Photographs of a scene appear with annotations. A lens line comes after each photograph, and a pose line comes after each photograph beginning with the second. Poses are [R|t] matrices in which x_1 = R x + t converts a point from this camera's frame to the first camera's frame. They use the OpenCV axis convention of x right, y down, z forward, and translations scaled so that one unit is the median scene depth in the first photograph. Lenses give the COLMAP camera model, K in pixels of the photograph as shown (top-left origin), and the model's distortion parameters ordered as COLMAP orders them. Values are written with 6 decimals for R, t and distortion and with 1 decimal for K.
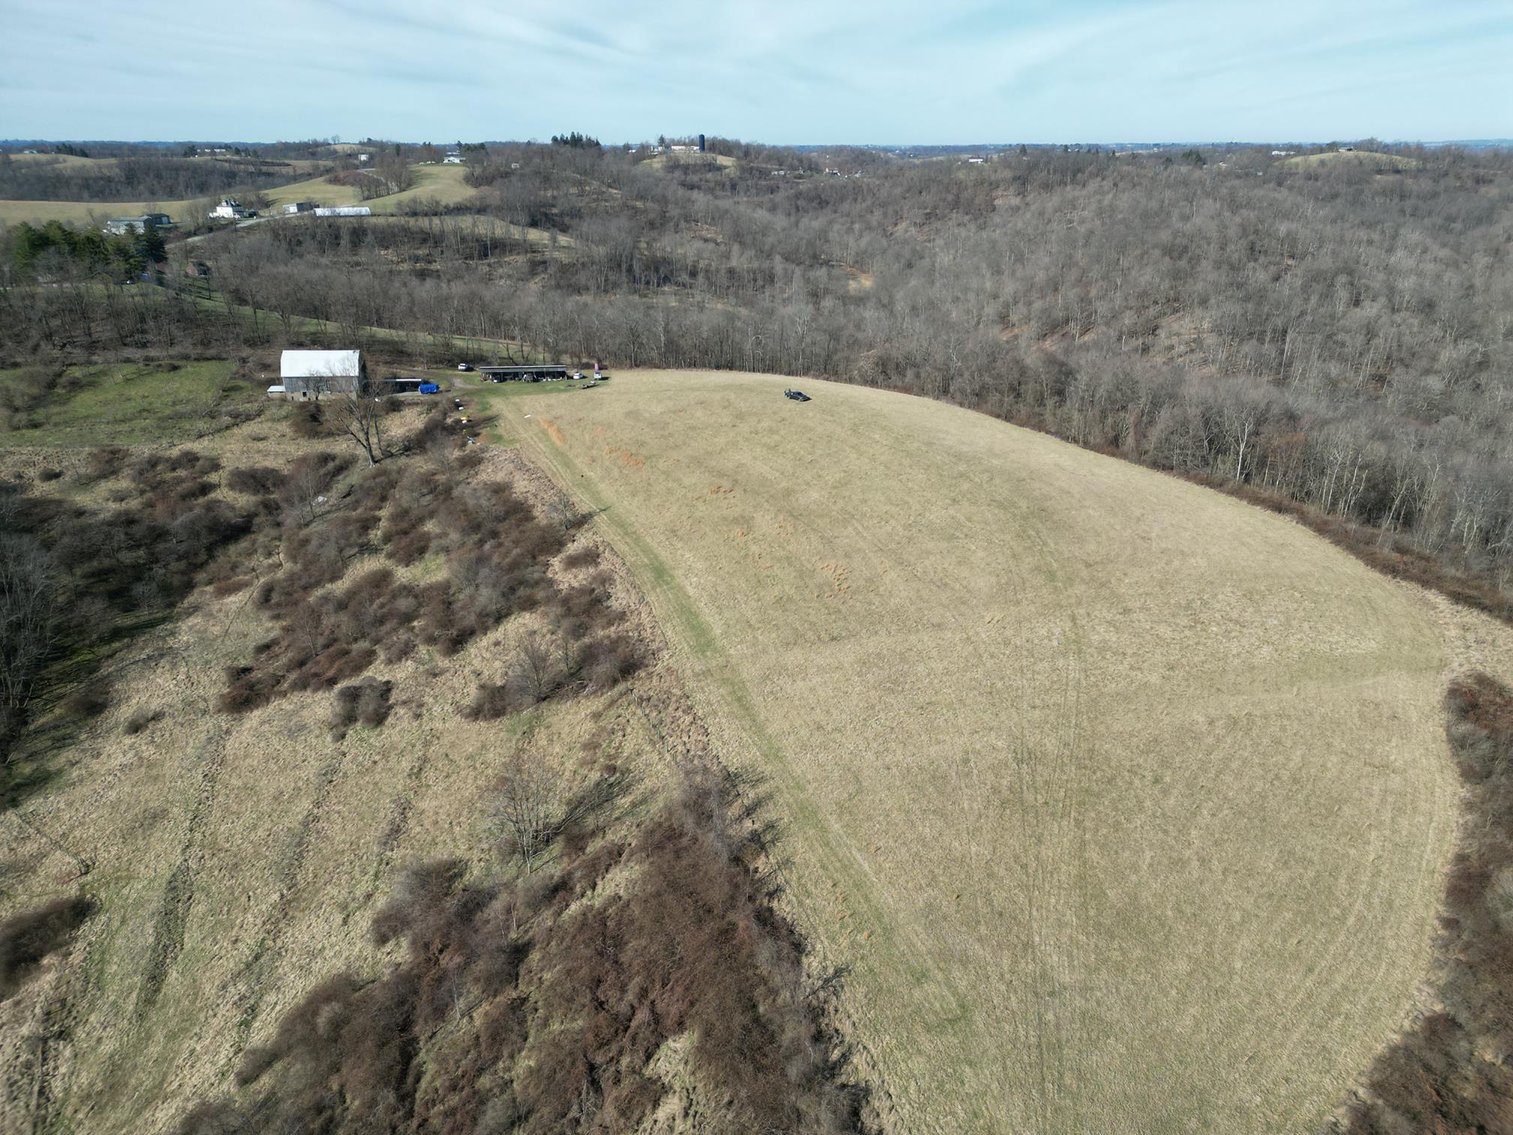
lens RADIAL K [[1048.6, 0, 759.0], [0, 1048.6, 568.9], [0, 0, 1]] dist [0.086427, -0.089456]
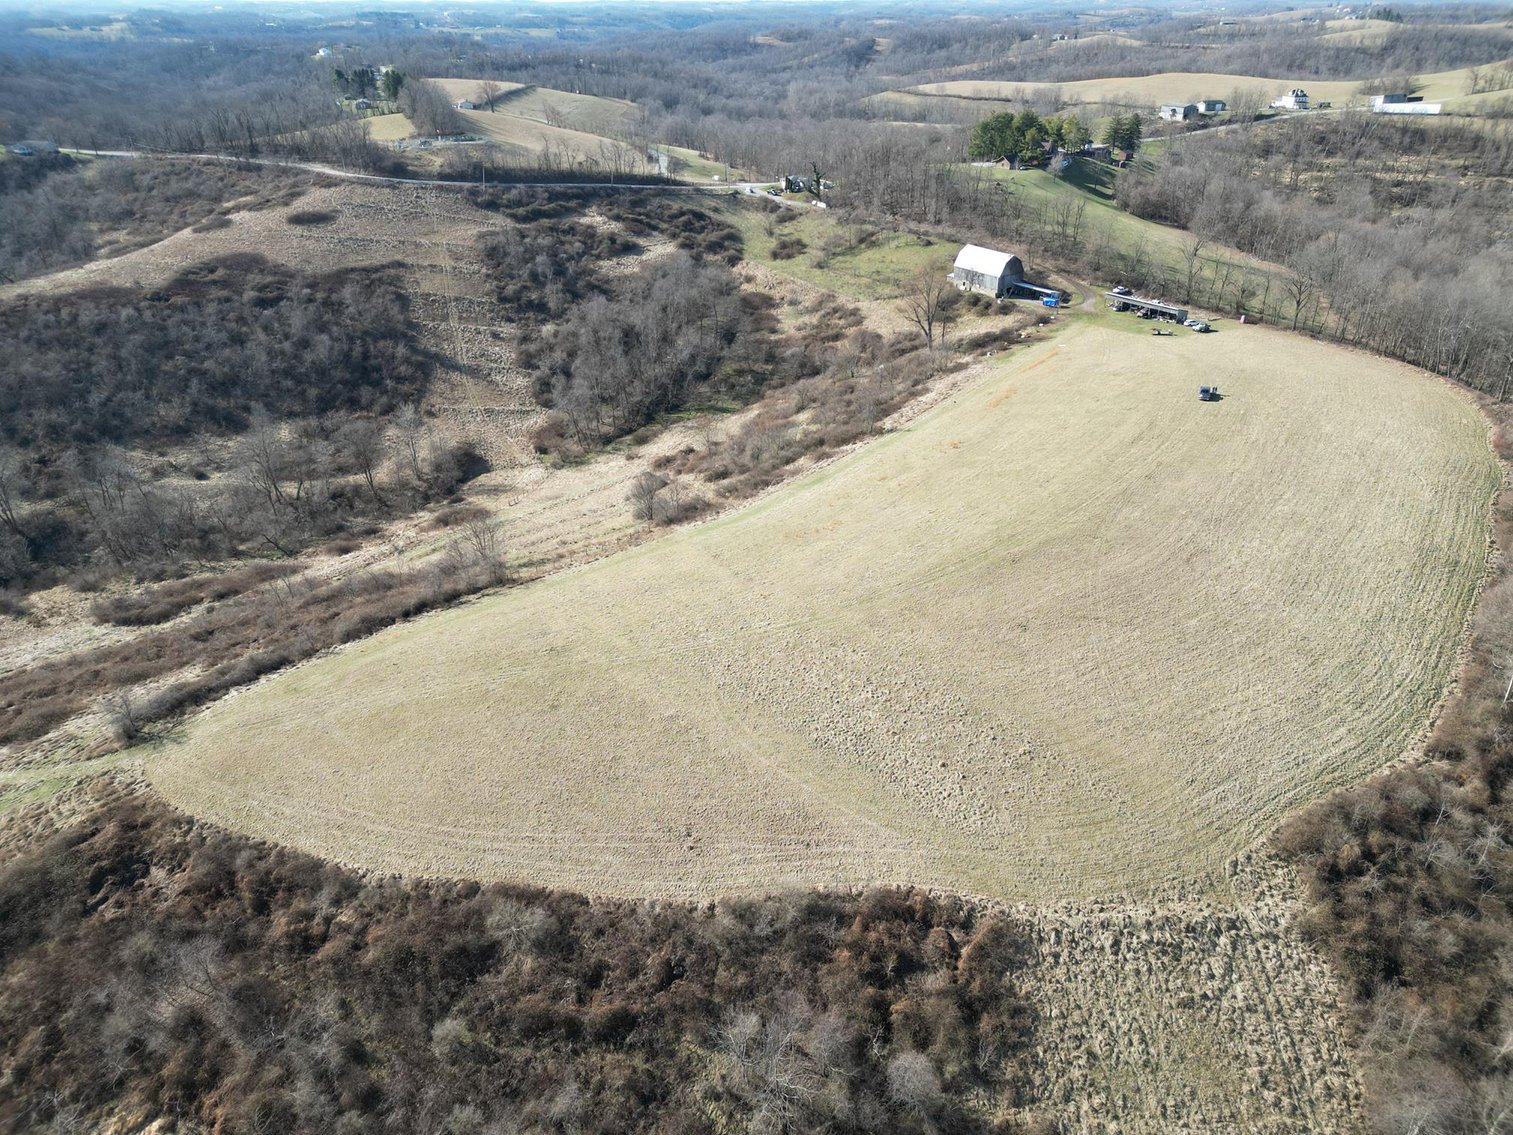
lens RADIAL K [[1050.1, 0, 759.0], [0, 1050.1, 567.4], [0, 0, 1]] dist [0.081273, -0.081217]
pose [[0.455208, 0.417677, -0.786341, 0.740322], [-0.327159, 0.899831, 0.288568, -0.201182], [0.828102, 0.125900, 0.546257, 0.278223]]
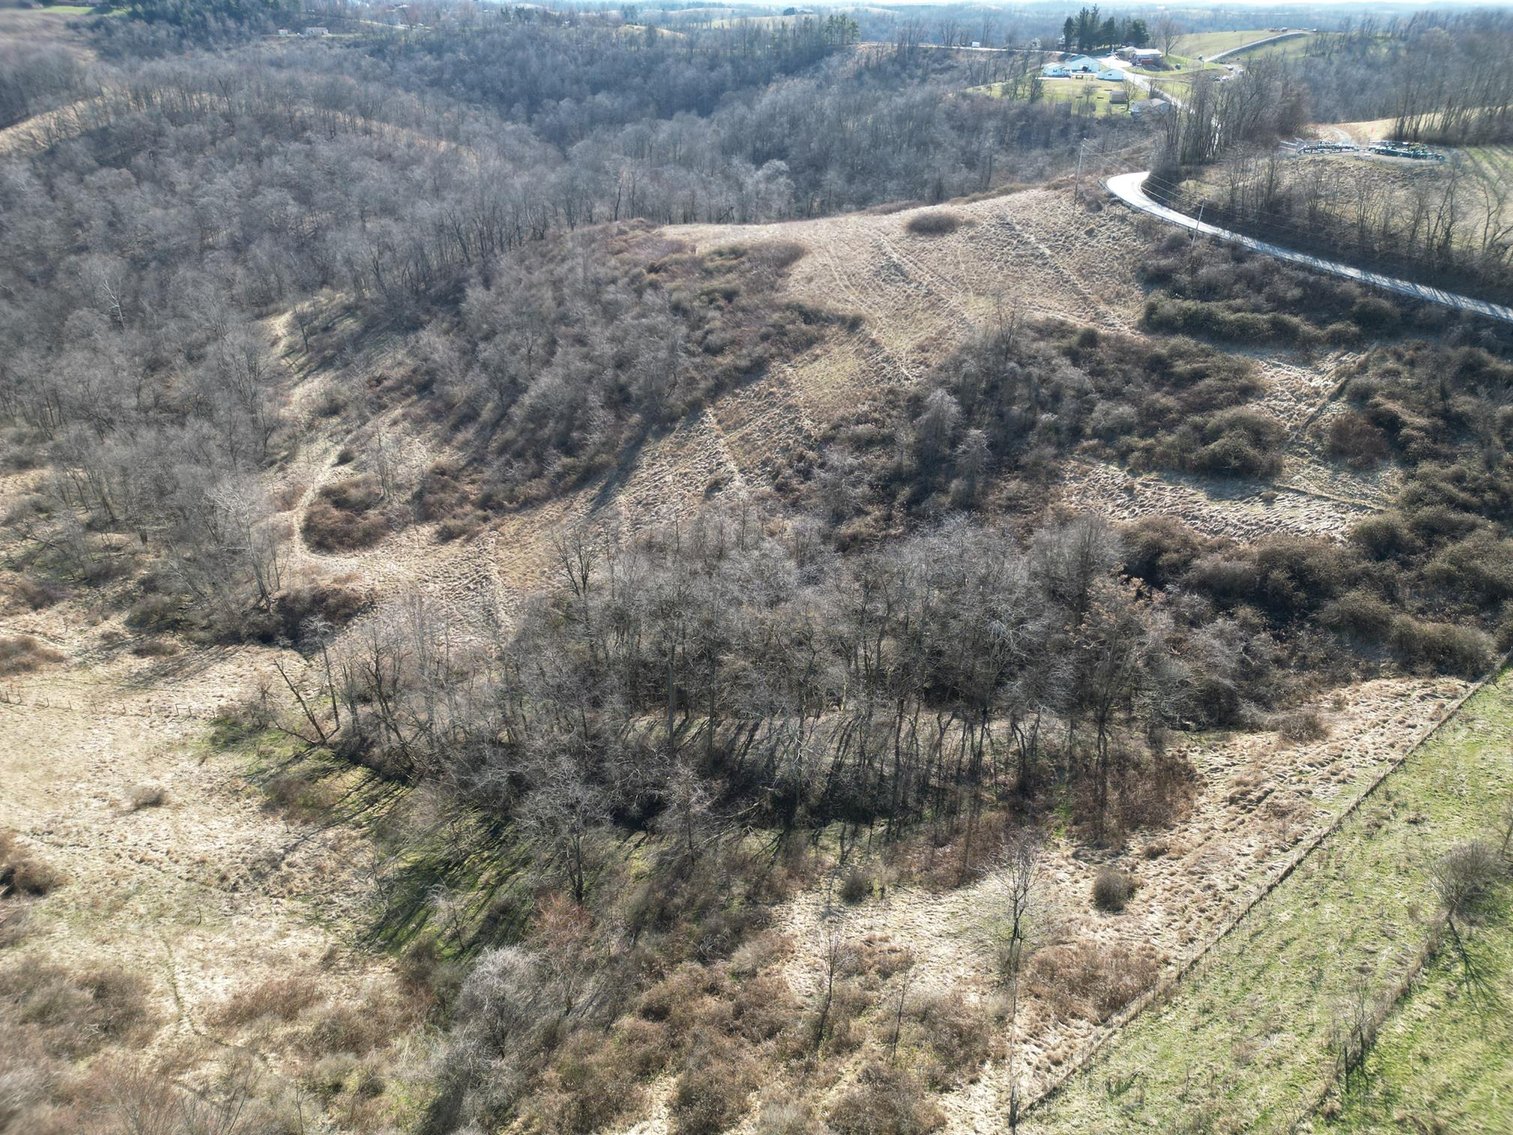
lens RADIAL K [[1048.6, 0, 759.0], [0, 1048.6, 568.9], [0, 0, 1]] dist [0.086427, -0.089456]
pose [[-0.811211, 0.272181, -0.517546, -0.521145], [-0.223459, 0.673602, 0.704505, -0.469437], [0.540373, 0.687152, -0.485612, 1.288721]]
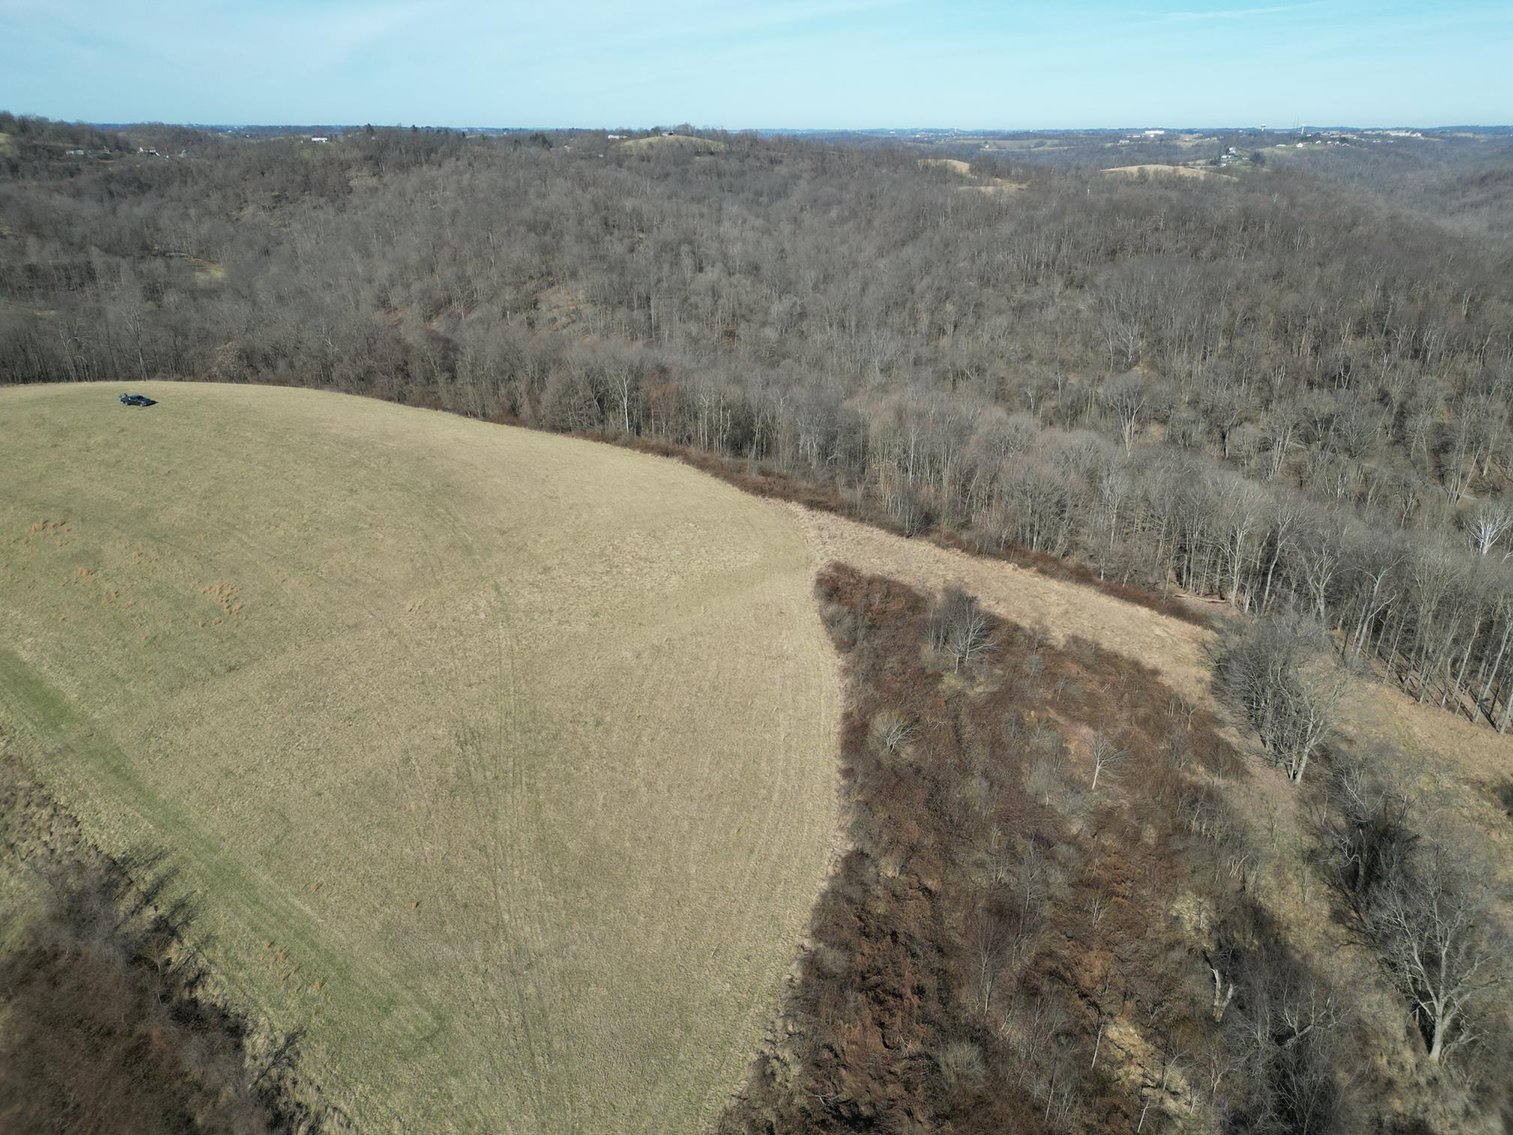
lens RADIAL K [[1048.6, 0, 759.0], [0, 1048.6, 568.9], [0, 0, 1]] dist [0.086427, -0.089456]
pose [[0.852830, -0.198406, 0.483028, 0.024700], [0.192104, 0.979344, 0.063093, 0.010266], [-0.485569, 0.038984, 0.873329, 0.016714]]
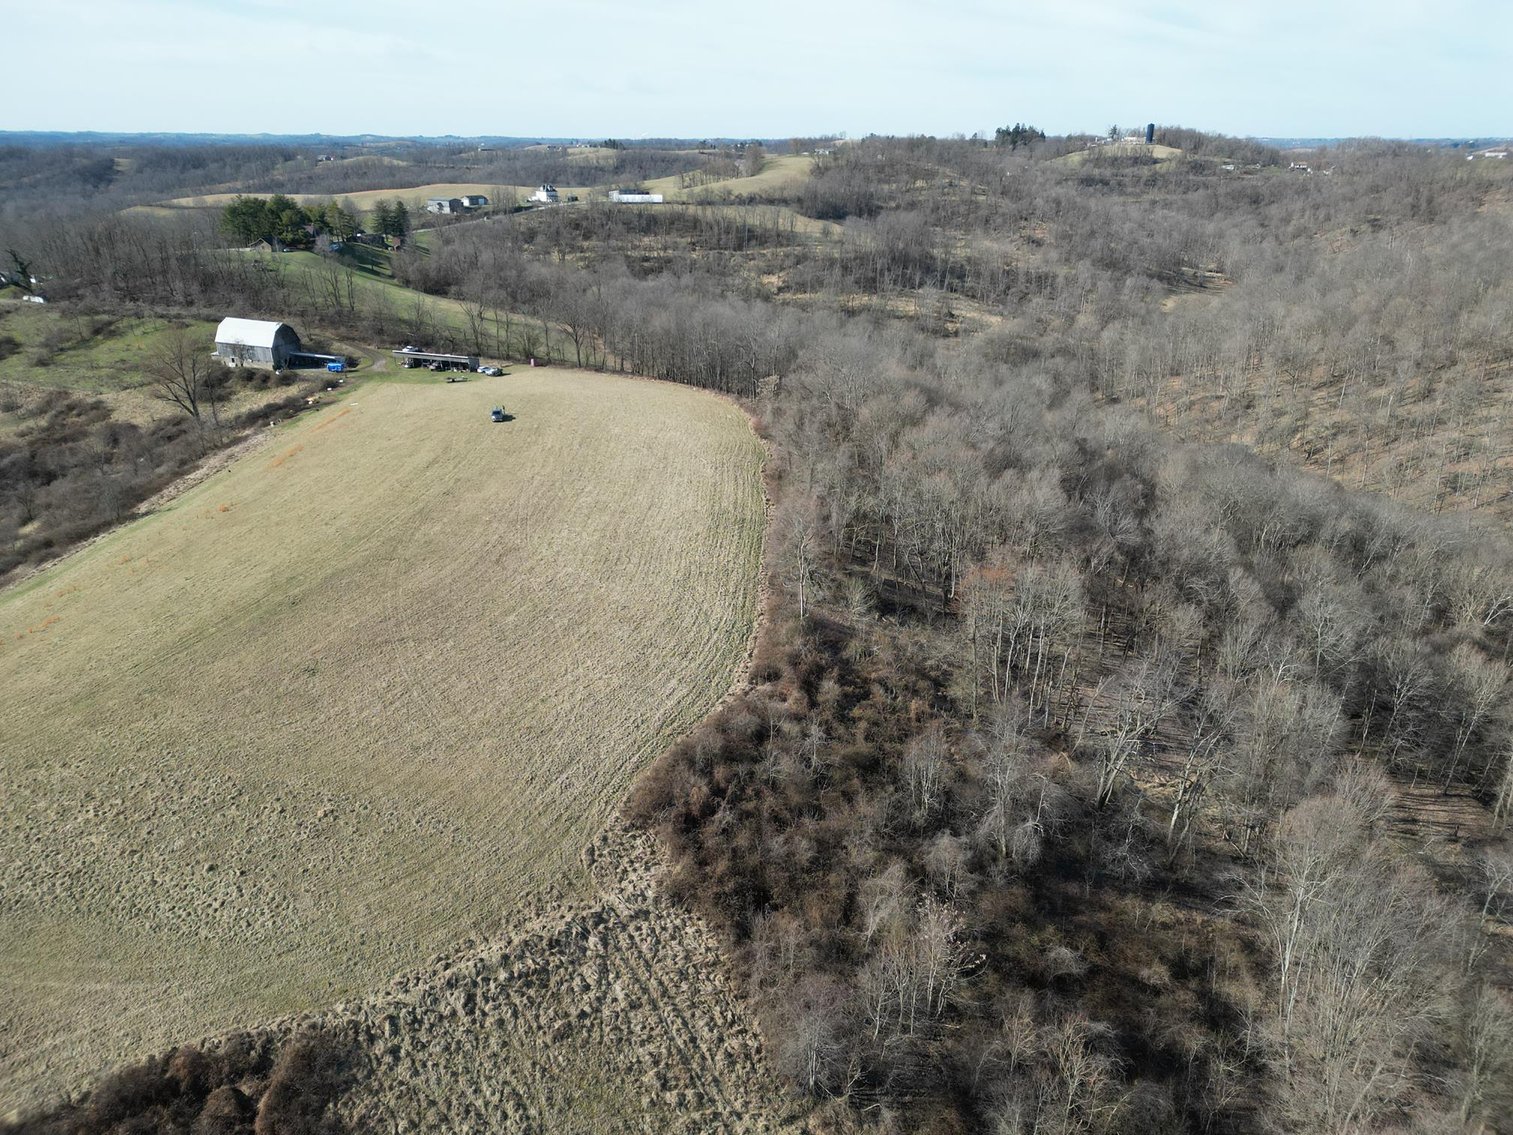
lens RADIAL K [[1048.6, 0, 759.0], [0, 1048.6, 568.9], [0, 0, 1]] dist [0.086427, -0.089456]
pose [[0.879101, 0.183169, -0.440035, 0.734314], [-0.181729, 0.982280, 0.045827, -0.144315], [0.440632, 0.039680, 0.896810, 0.405370]]
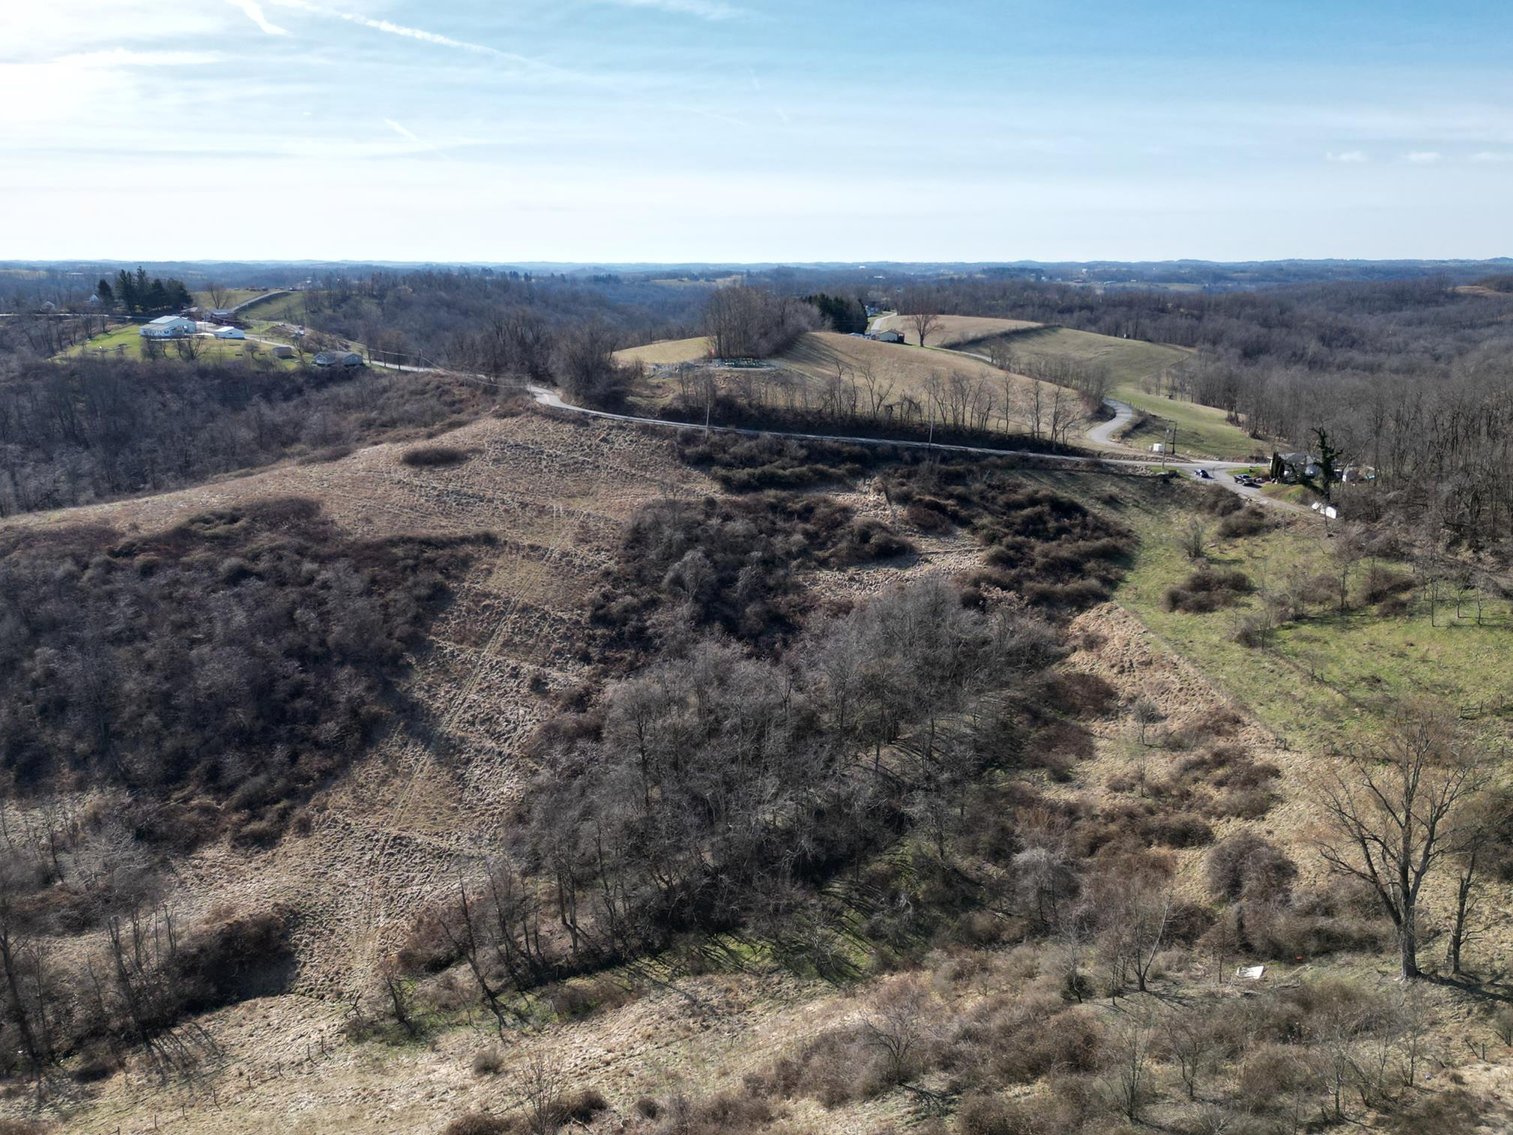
lens RADIAL K [[1276.2, 0, 761.0], [0, 1276.2, 571.5], [0, 0, 1]] dist [0.122684, -0.184298]
pose [[-0.038376, 0.233823, -0.971521, 0.079979], [-0.372202, 0.898932, 0.231055, -0.315782], [0.927358, 0.370469, 0.052532, 0.893732]]
